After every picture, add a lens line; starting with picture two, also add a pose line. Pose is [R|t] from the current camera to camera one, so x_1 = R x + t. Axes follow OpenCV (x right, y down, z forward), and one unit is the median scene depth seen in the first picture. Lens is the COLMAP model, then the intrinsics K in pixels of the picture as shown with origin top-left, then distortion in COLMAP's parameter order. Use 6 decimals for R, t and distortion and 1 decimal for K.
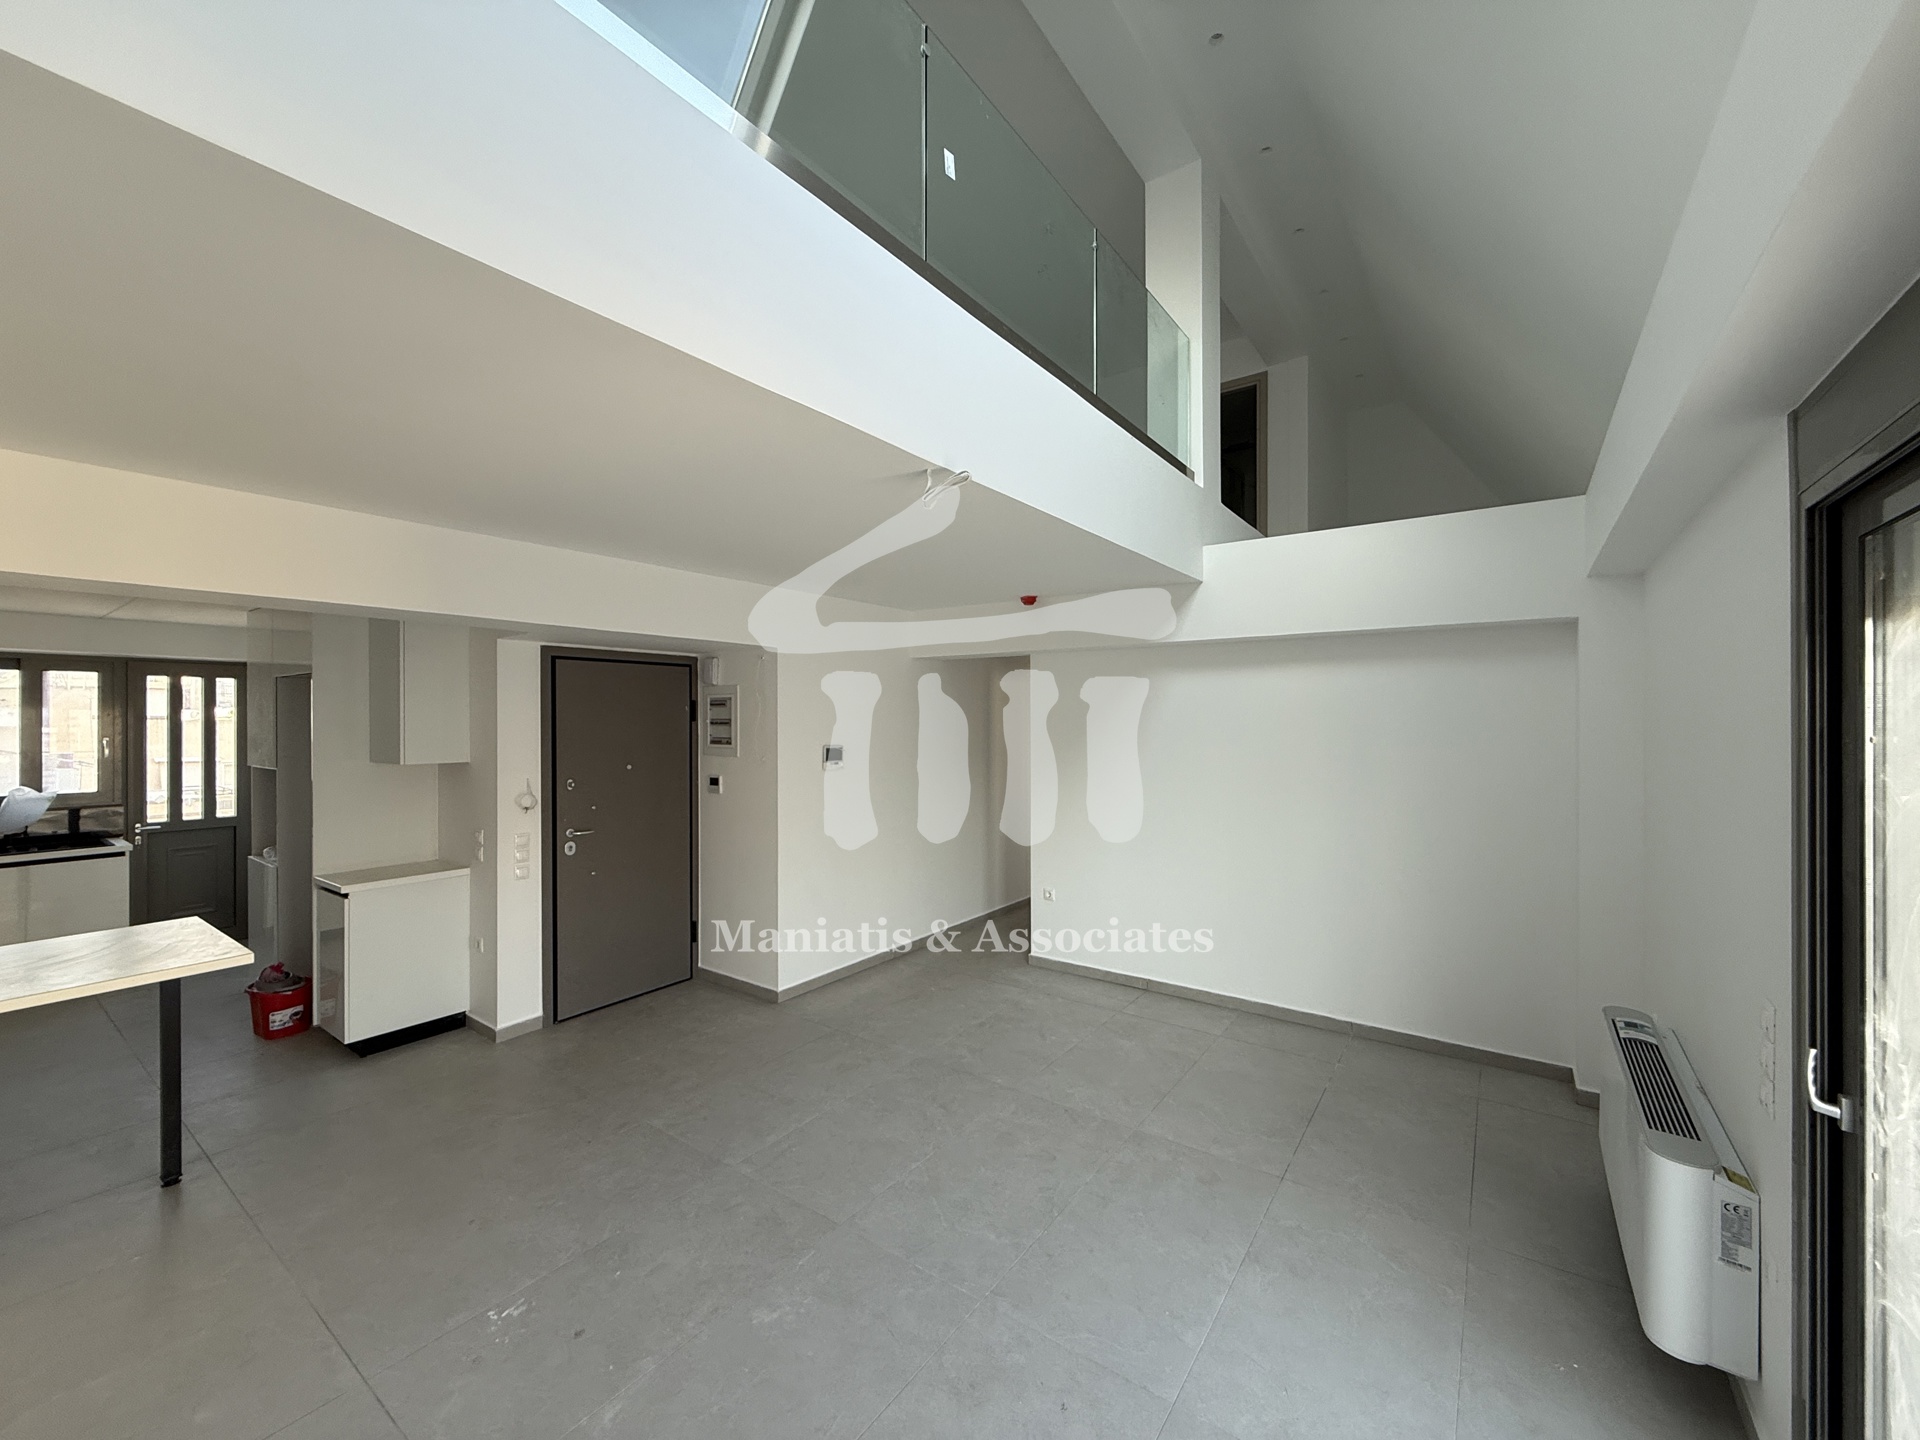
lens RADIAL K [[761.2, 0, 953.3], [0, 761.2, 718.1], [0, 0, 1]] dist [0.000676, -0.000173]
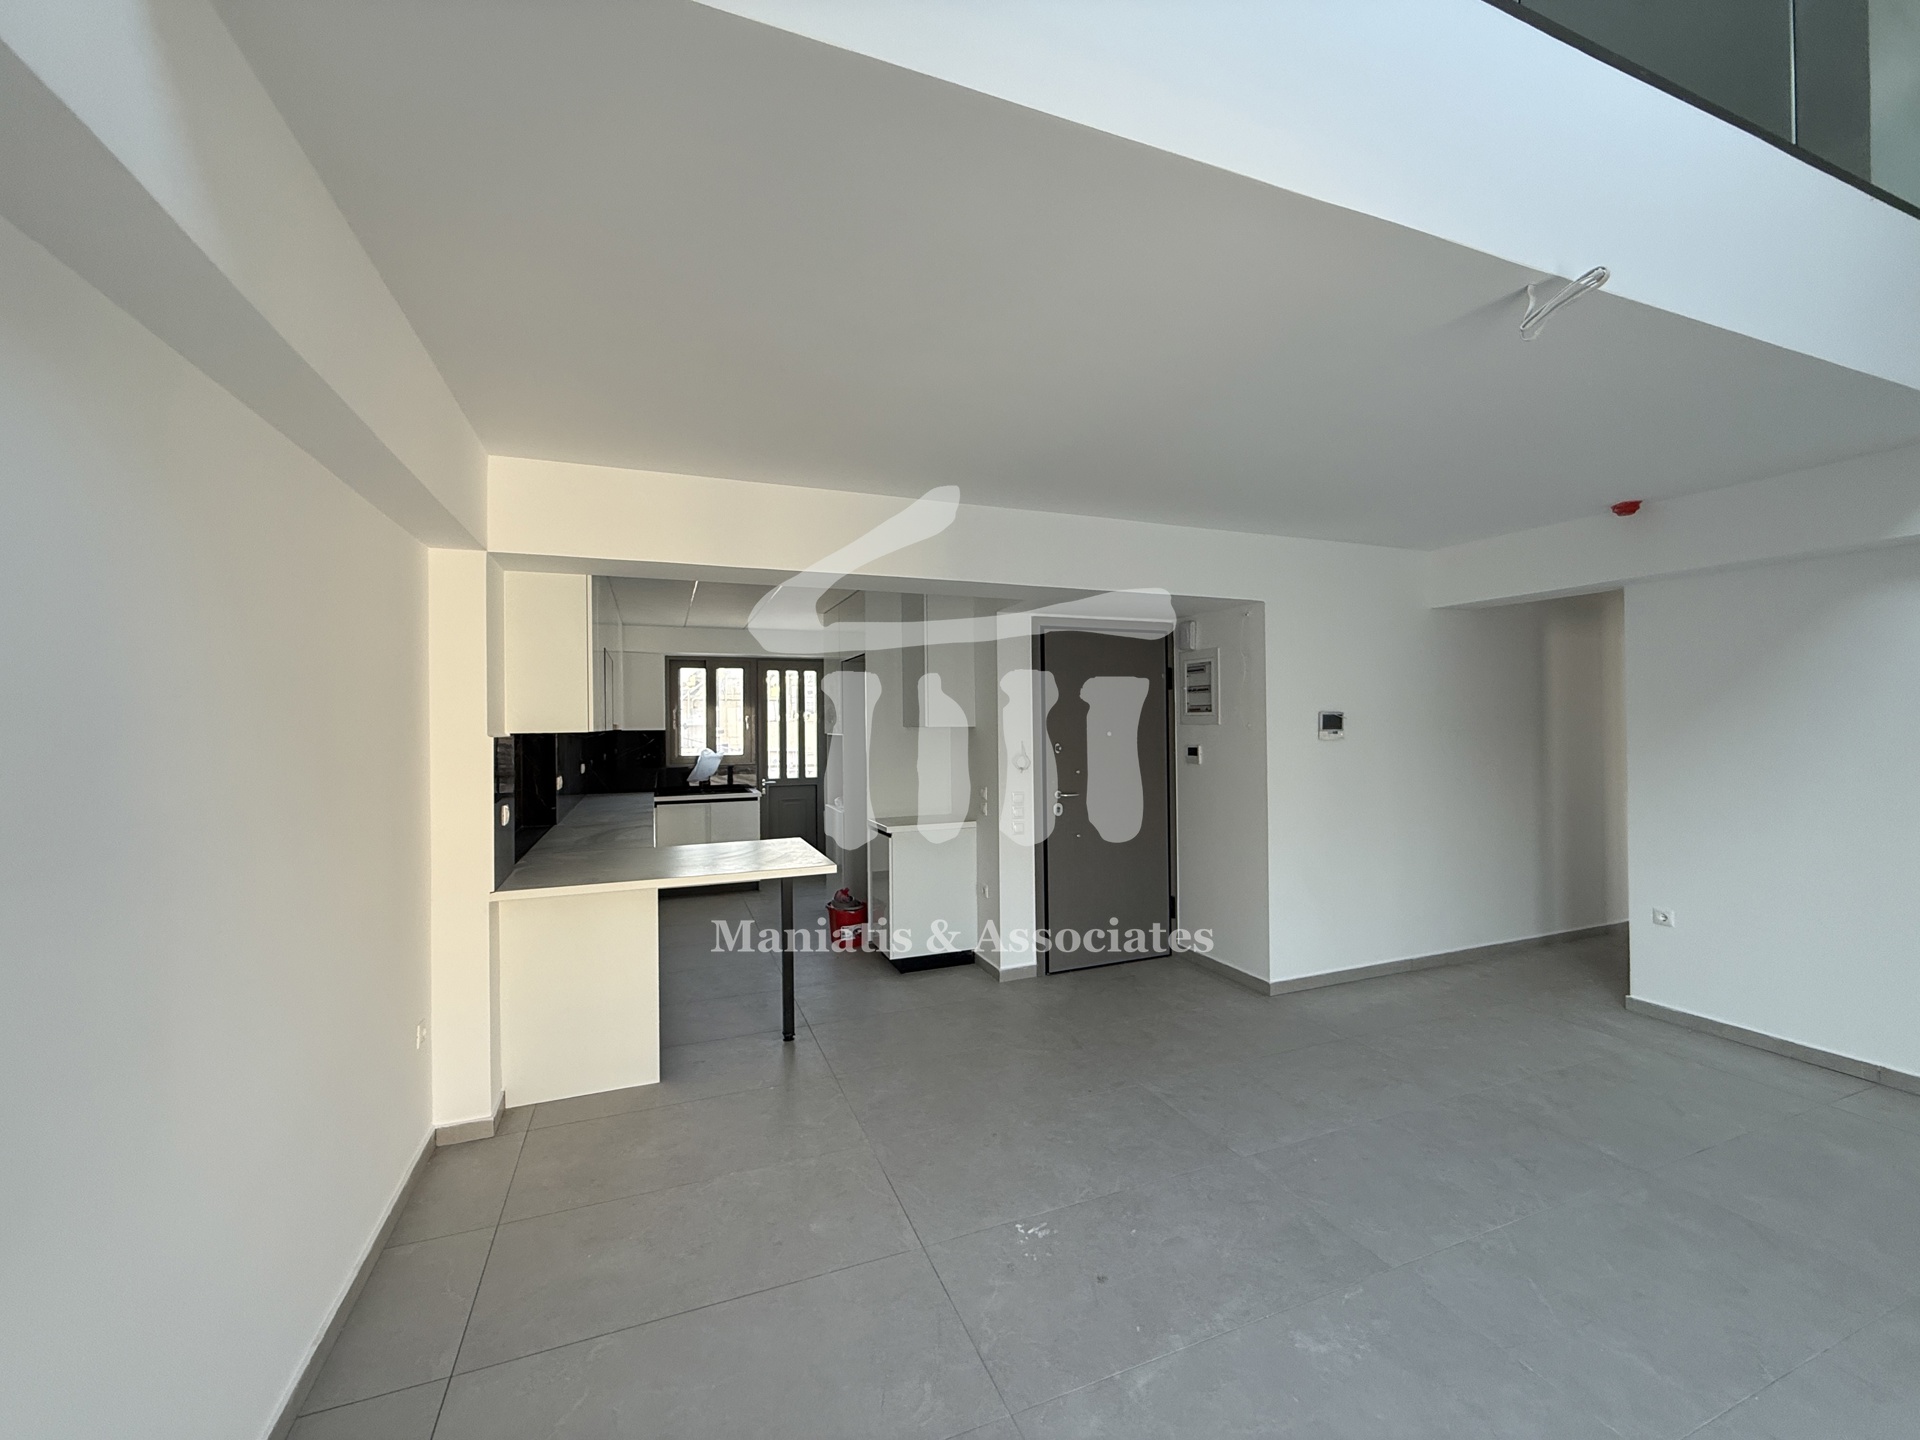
lens RADIAL K [[761.2, 0, 956.0], [0, 761.2, 719.2], [0, 0, 1]] dist [0.000676, -0.000173]
pose [[0.843783, -0.009662, -0.536598, -0.057593], [0.008968, 0.999952, -0.003904, 0.047897], [0.536610, -0.001518, 0.843829, 0.042010]]
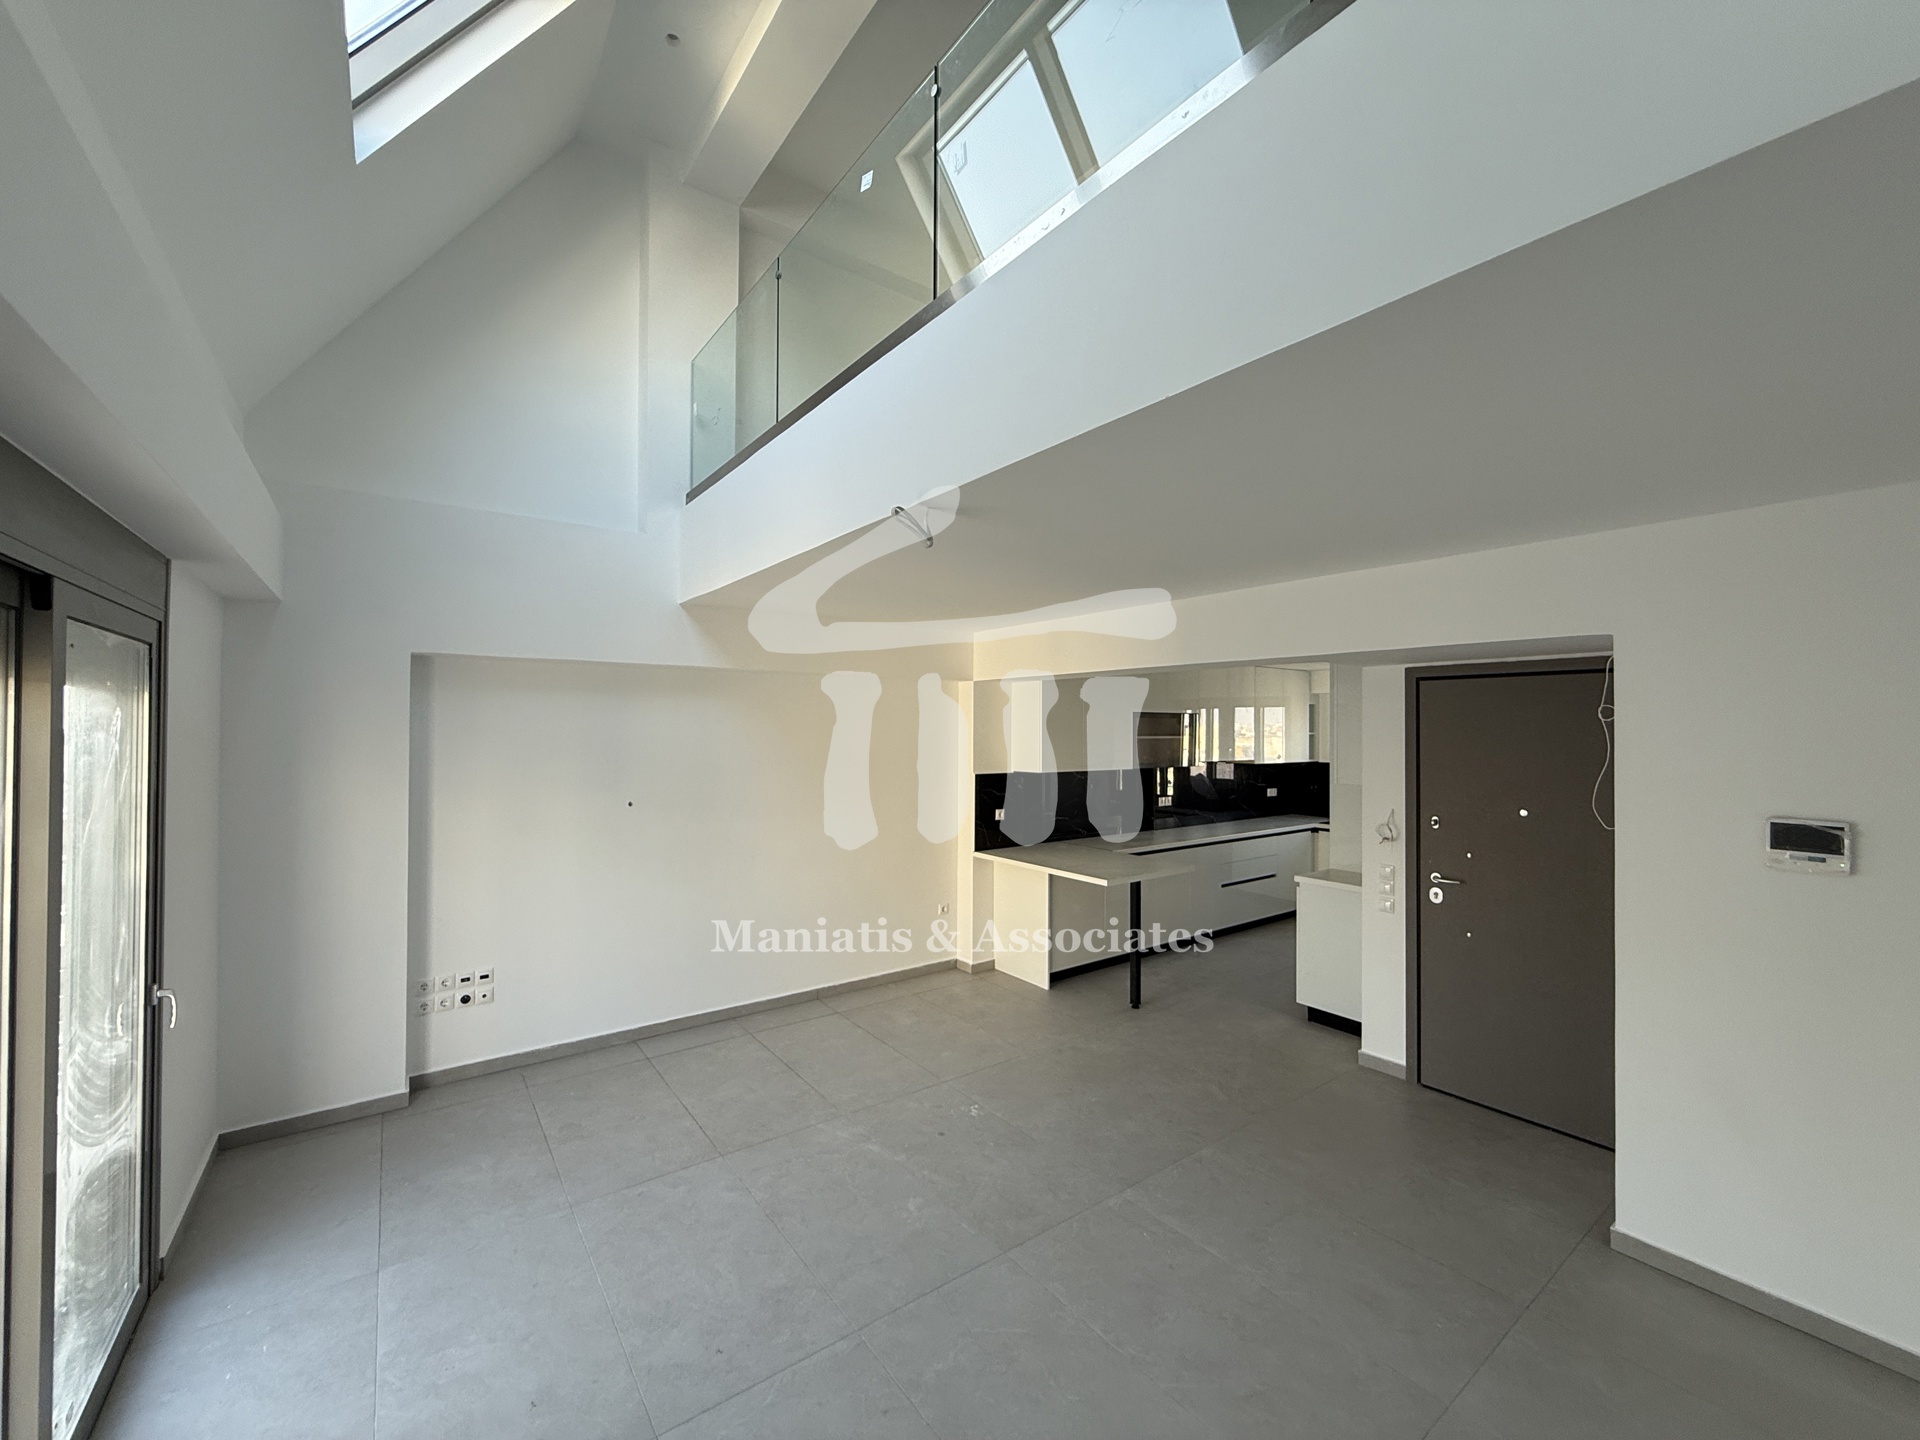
lens RADIAL K [[761.2, 0, 955.4], [0, 761.2, 719.1], [0, 0, 1]] dist [0.000676, -0.000173]
pose [[-0.302857, -0.010687, -0.952976, 0.477894], [-0.003279, 0.999943, -0.010171, -0.019821], [0.953031, 0.000044, -0.302874, 0.702996]]
